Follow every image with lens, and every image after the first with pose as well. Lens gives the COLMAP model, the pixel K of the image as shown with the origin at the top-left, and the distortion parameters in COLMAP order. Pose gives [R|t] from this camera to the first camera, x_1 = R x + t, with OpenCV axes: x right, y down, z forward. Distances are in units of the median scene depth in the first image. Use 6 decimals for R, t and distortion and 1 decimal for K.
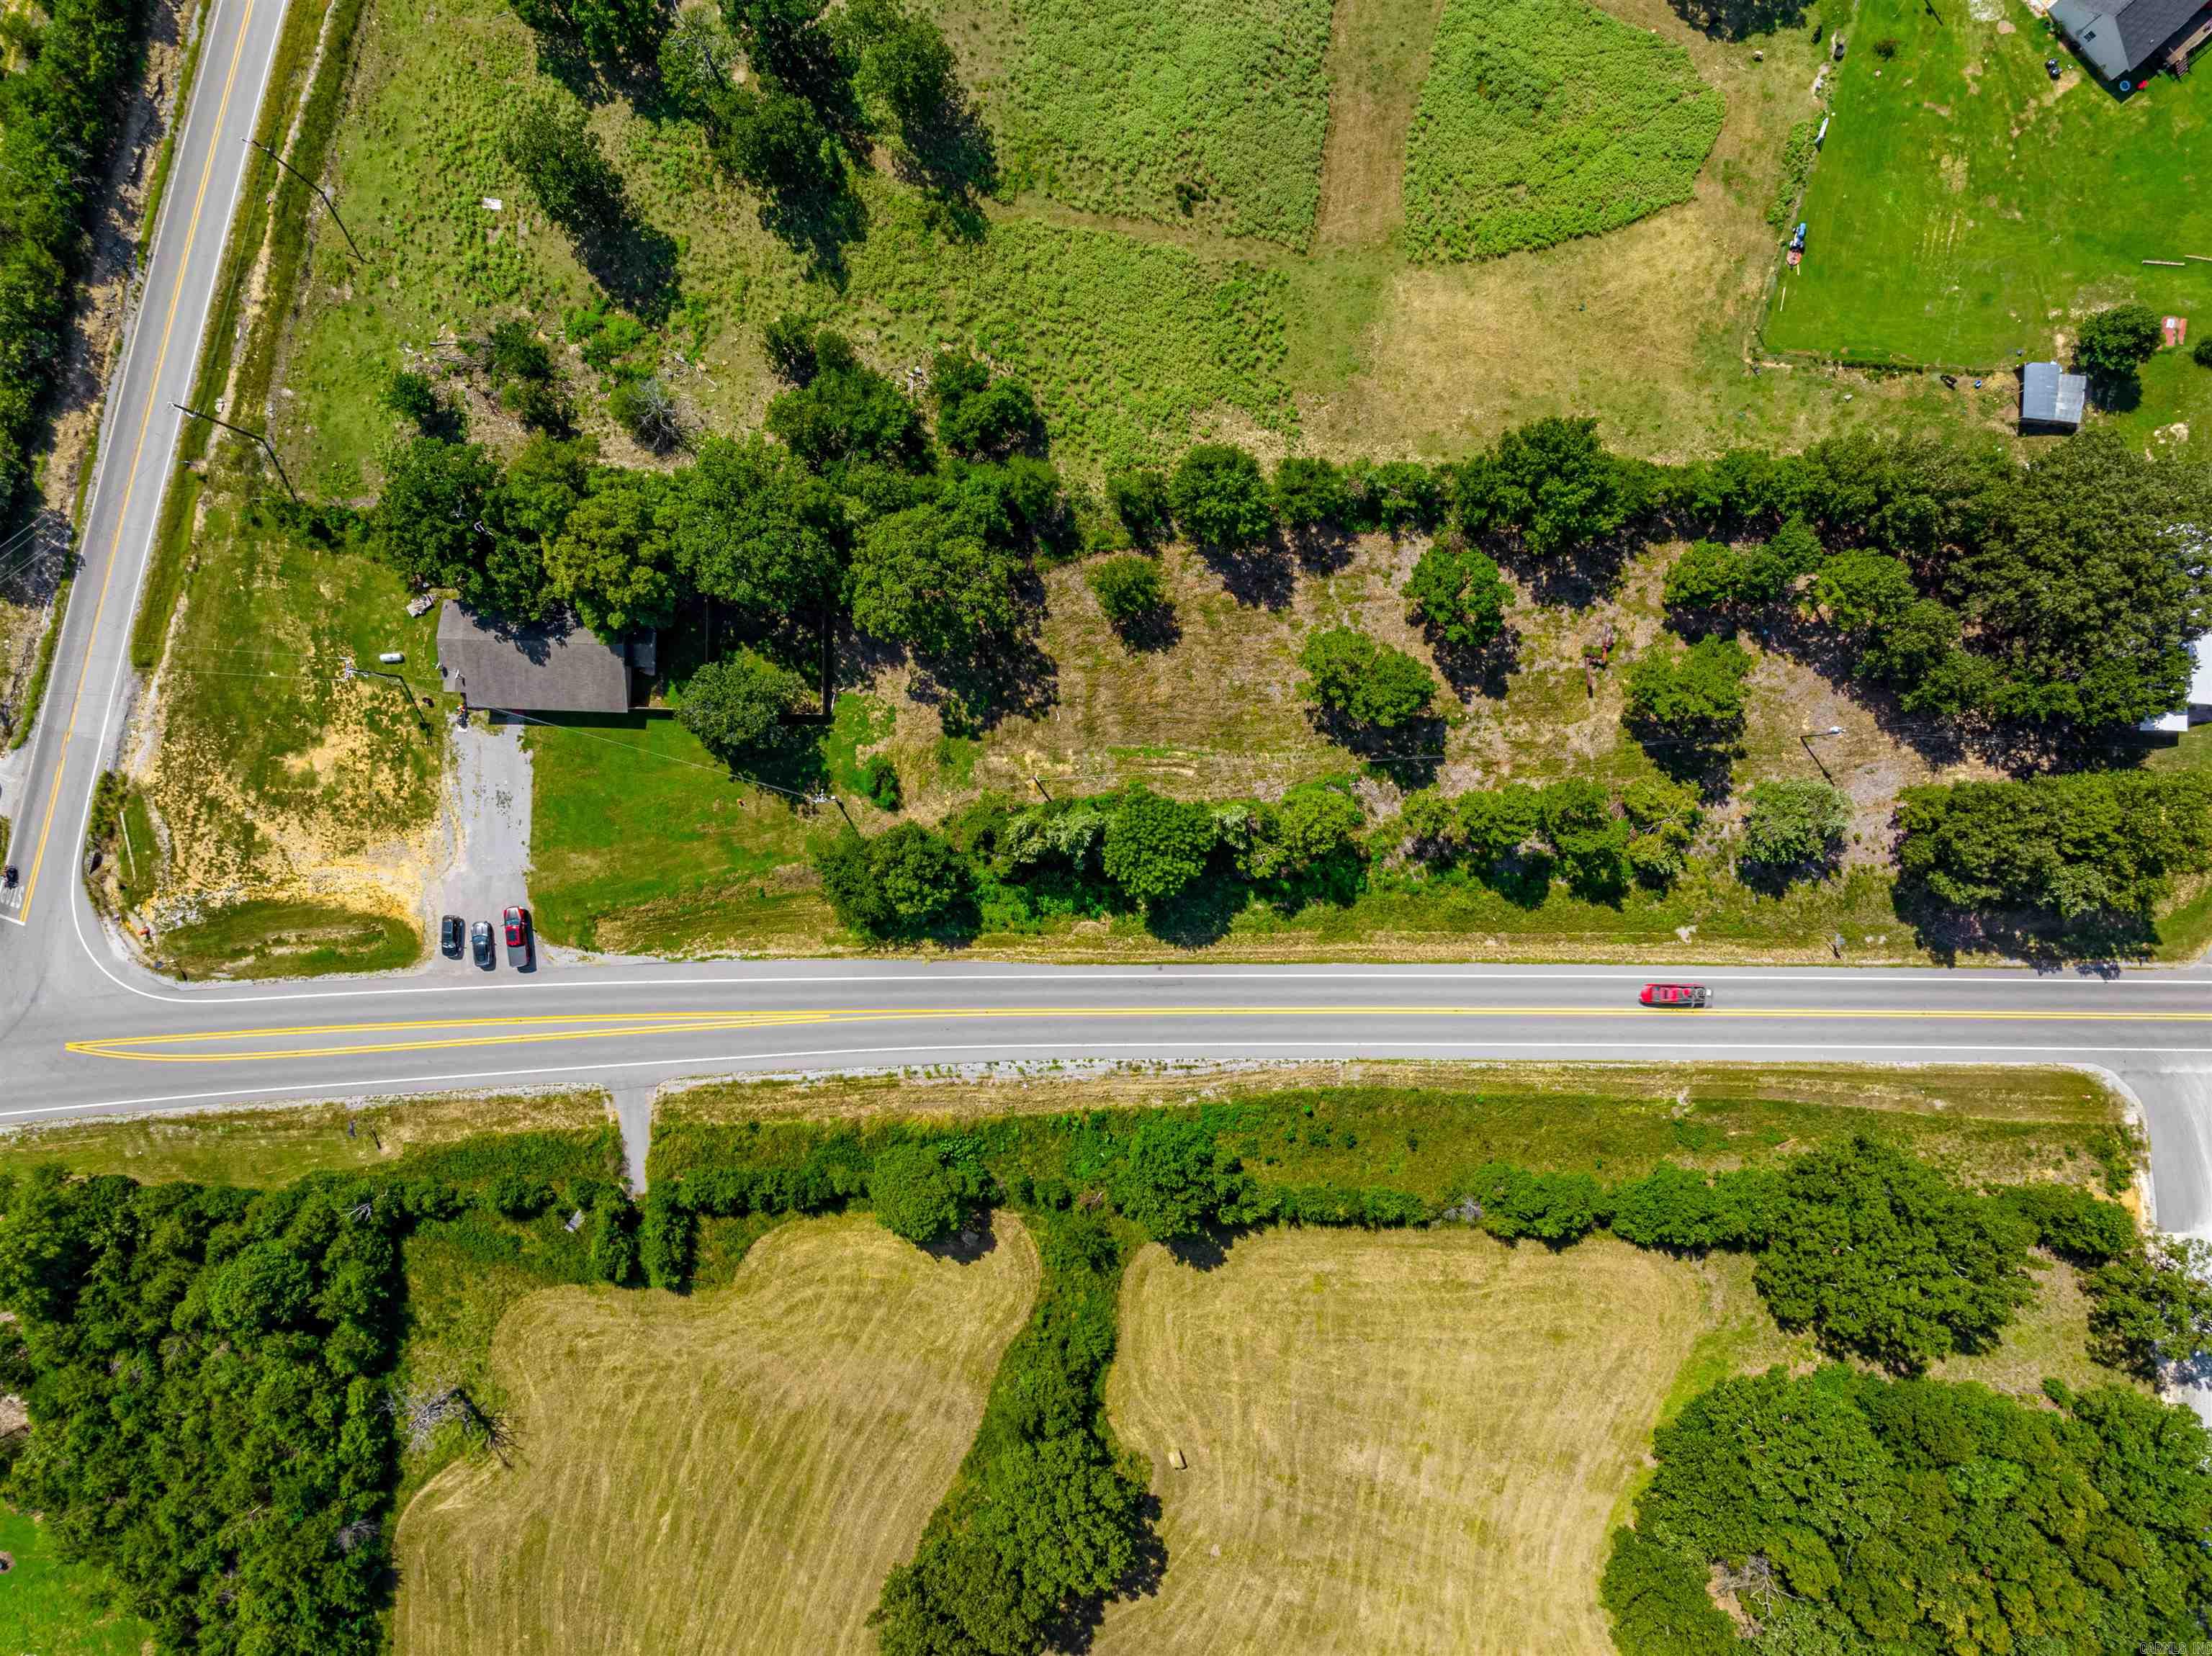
lens RADIAL K [[1554.9, 0, 1096.9], [0, 1554.9, 809.9], [0, 0, 1]] dist [-0.043066, 0.024240]
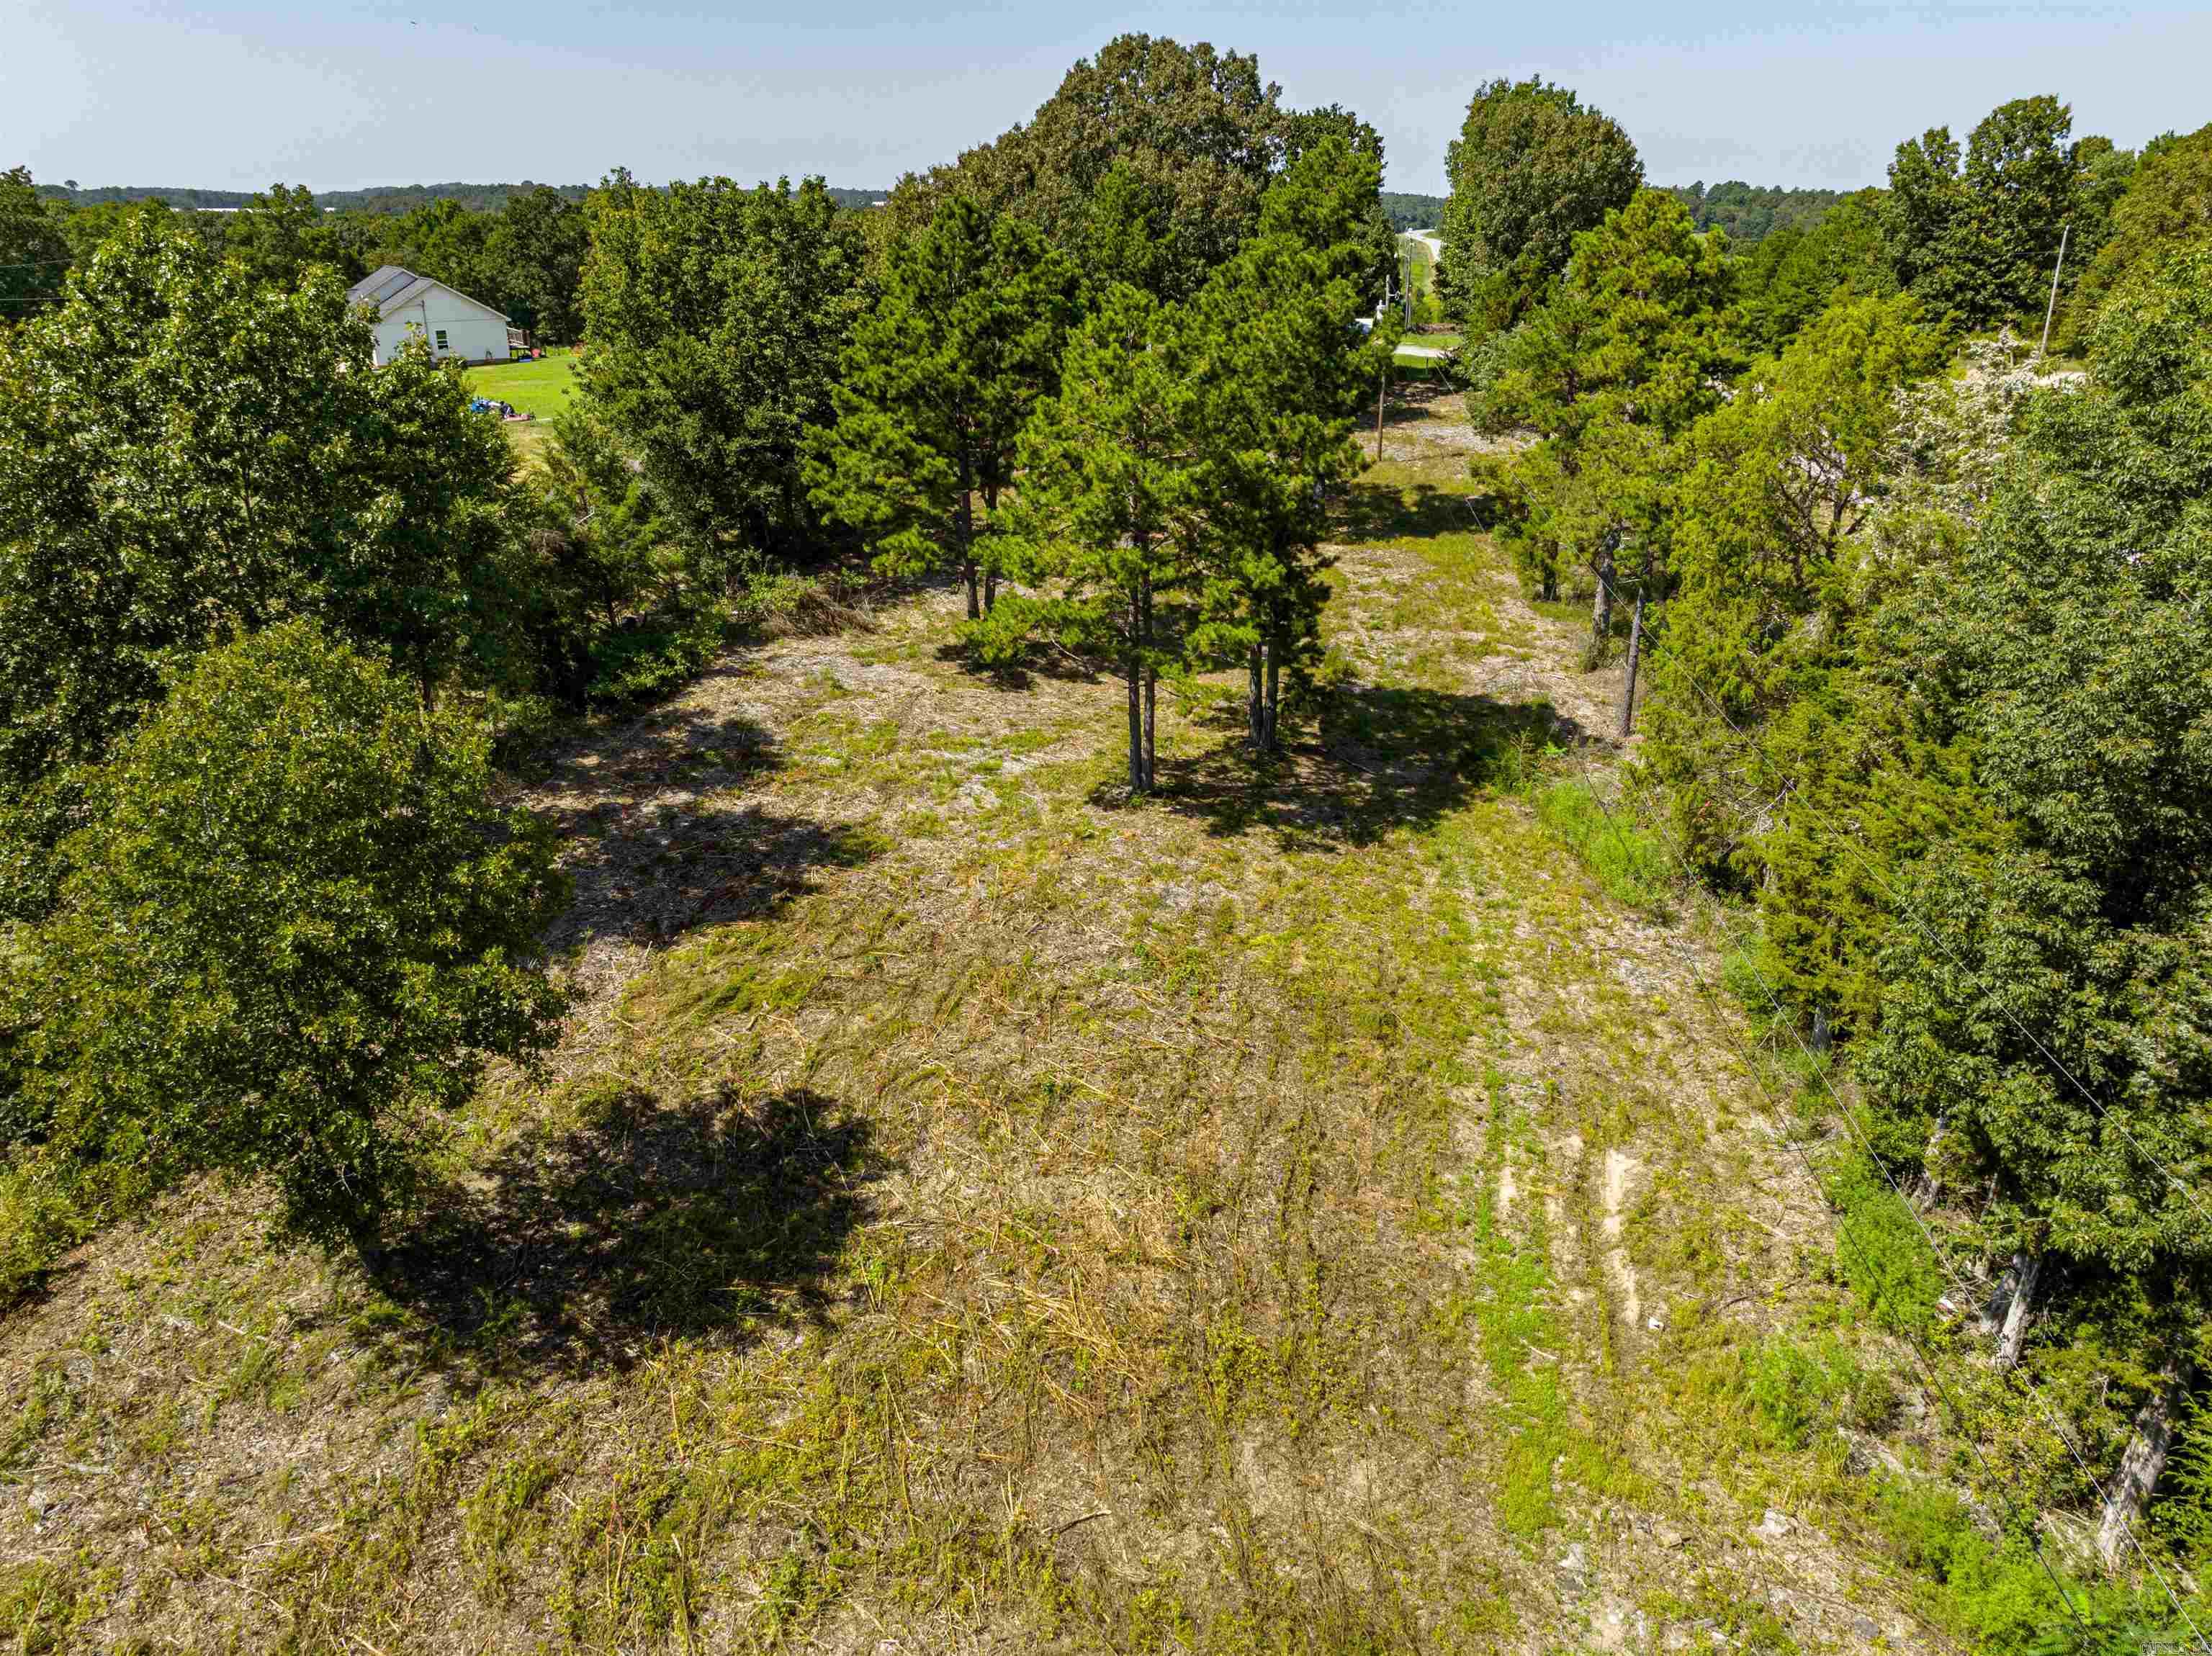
lens RADIAL K [[1554.9, 0, 1113.6], [0, 1554.9, 832.3], [0, 0, 1]] dist [-0.043066, 0.024240]
pose [[0.151101, -0.364839, 0.918728, -0.086979], [0.988504, 0.060804, -0.138431, -0.058093], [-0.005358, 0.929083, 0.369833, 0.911538]]
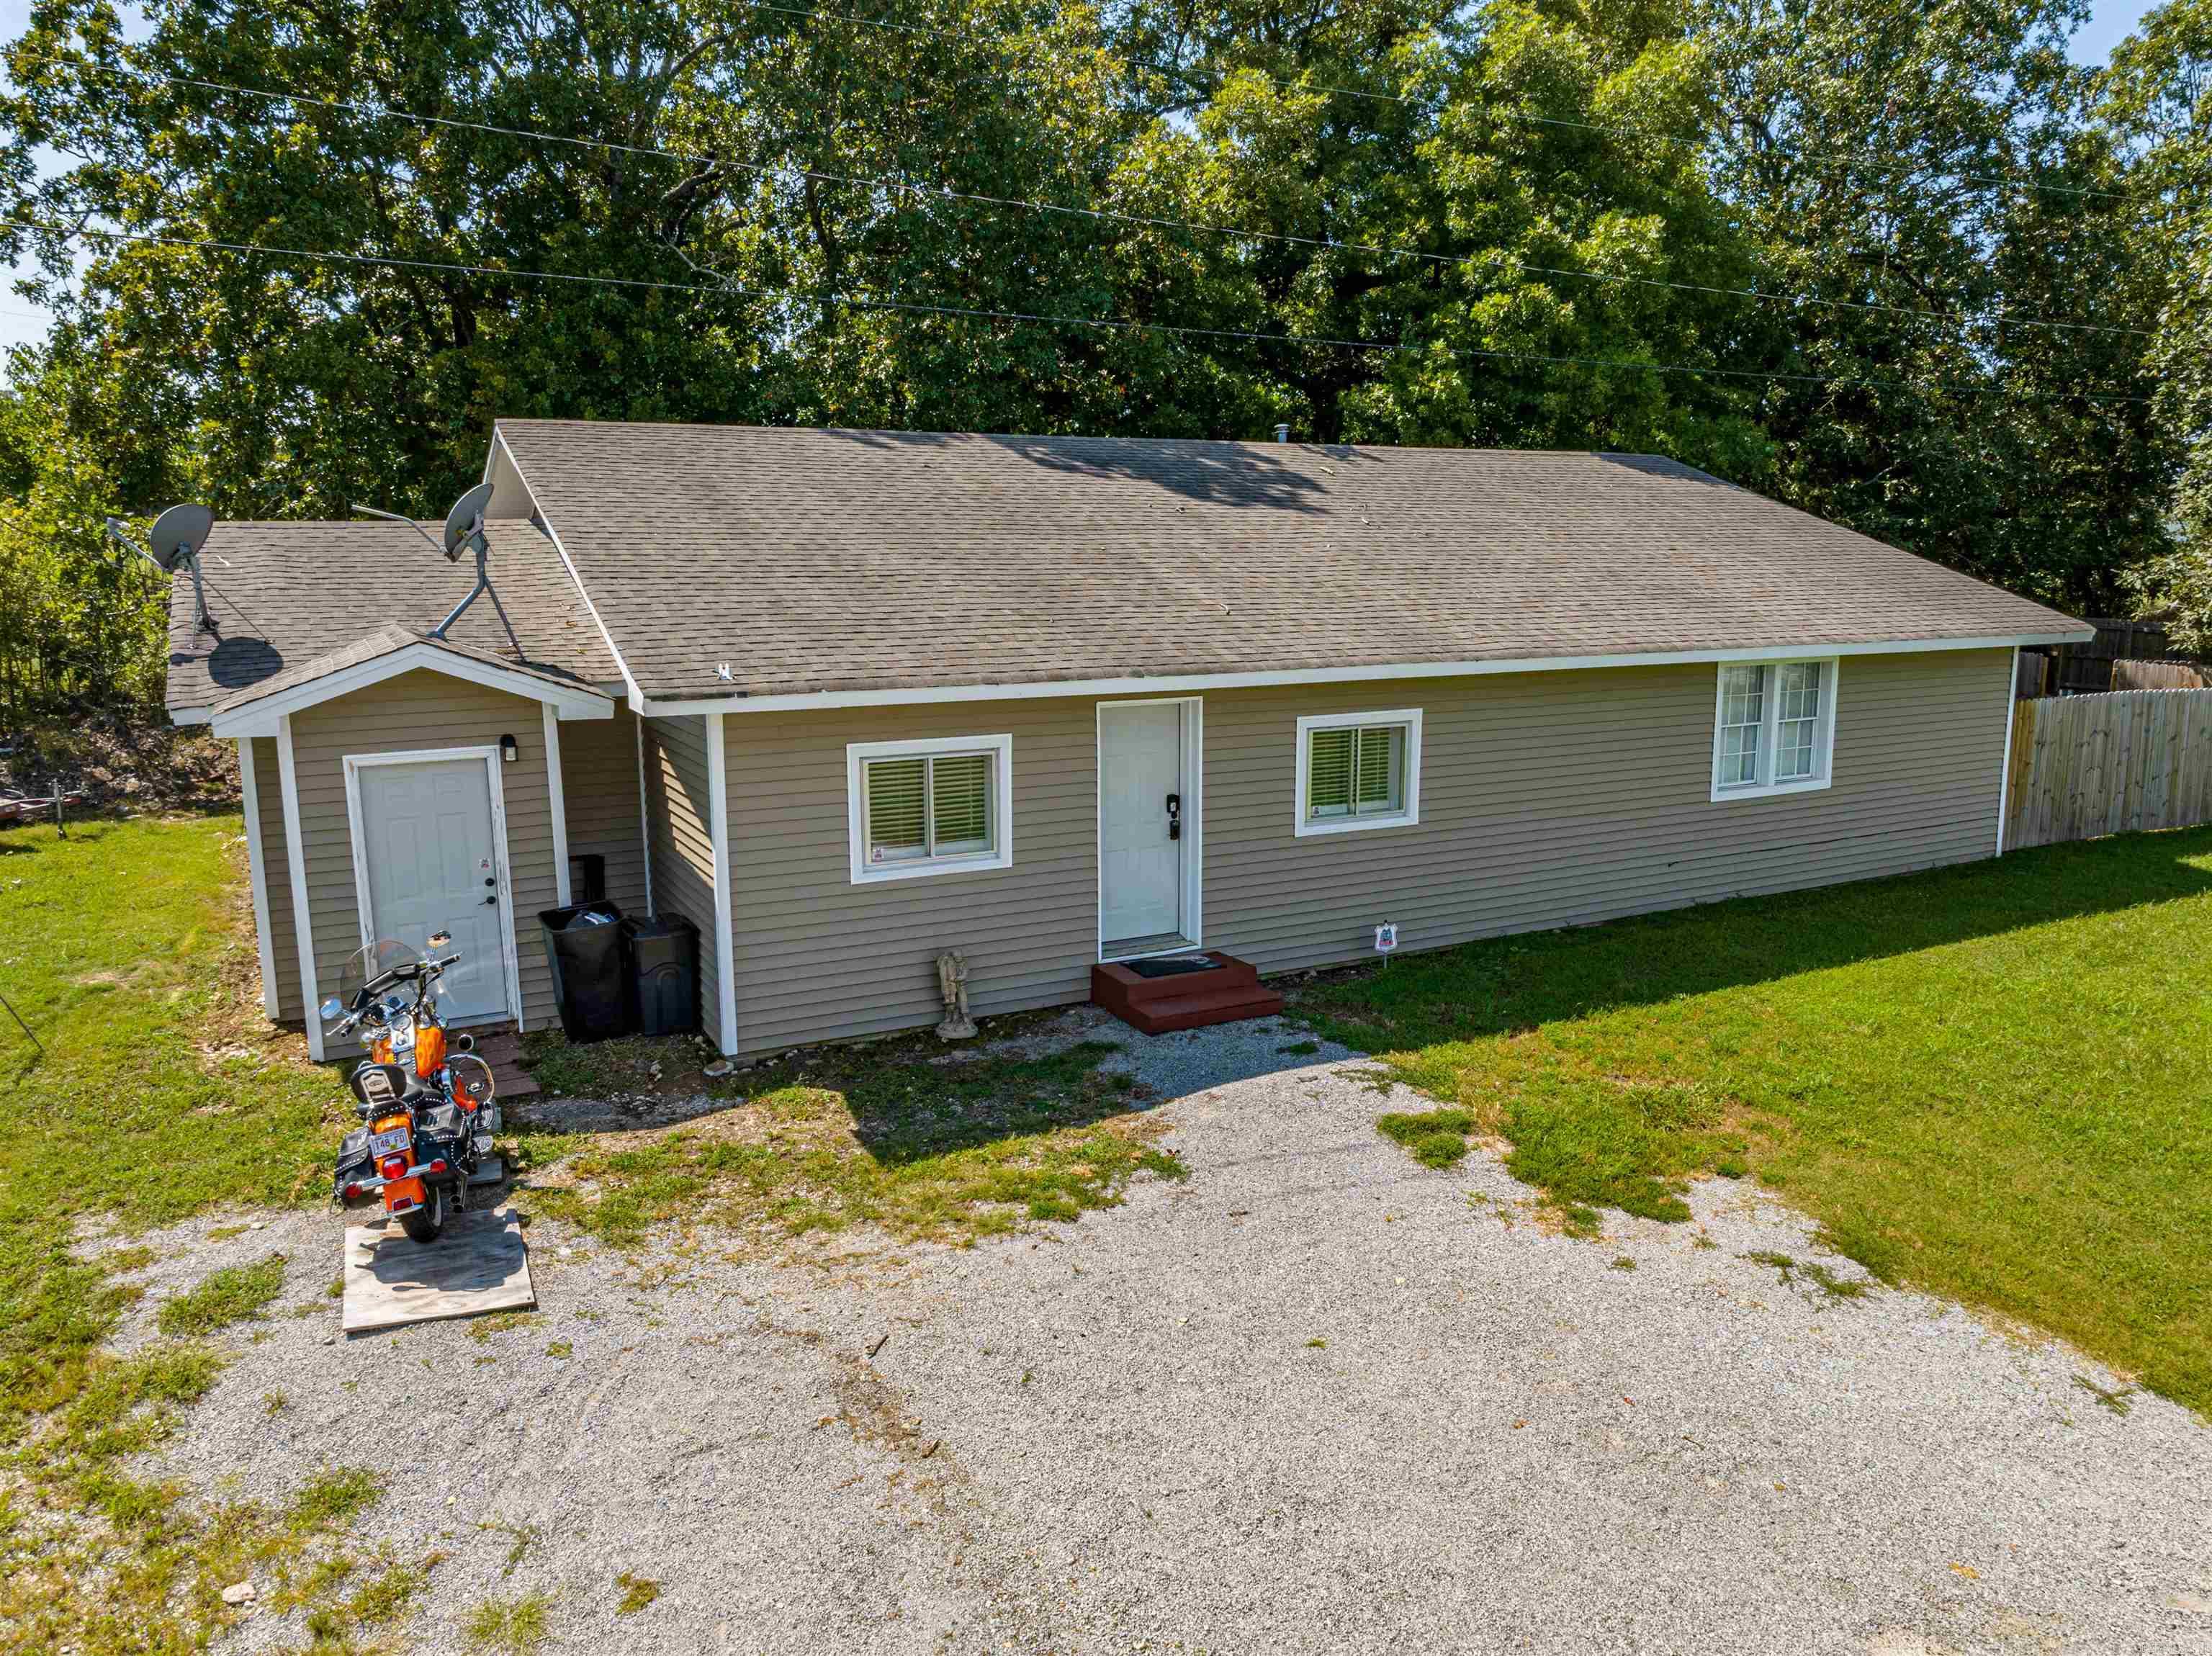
lens RADIAL K [[1554.9, 0, 1114.1], [0, 1554.9, 819.1], [0, 0, 1]] dist [-0.043066, 0.024240]
pose [[0.866686, -0.093151, 0.490080, -0.414809], [0.498782, 0.145055, -0.854503, -0.000571], [0.008509, 0.985029, 0.172179, 0.977108]]
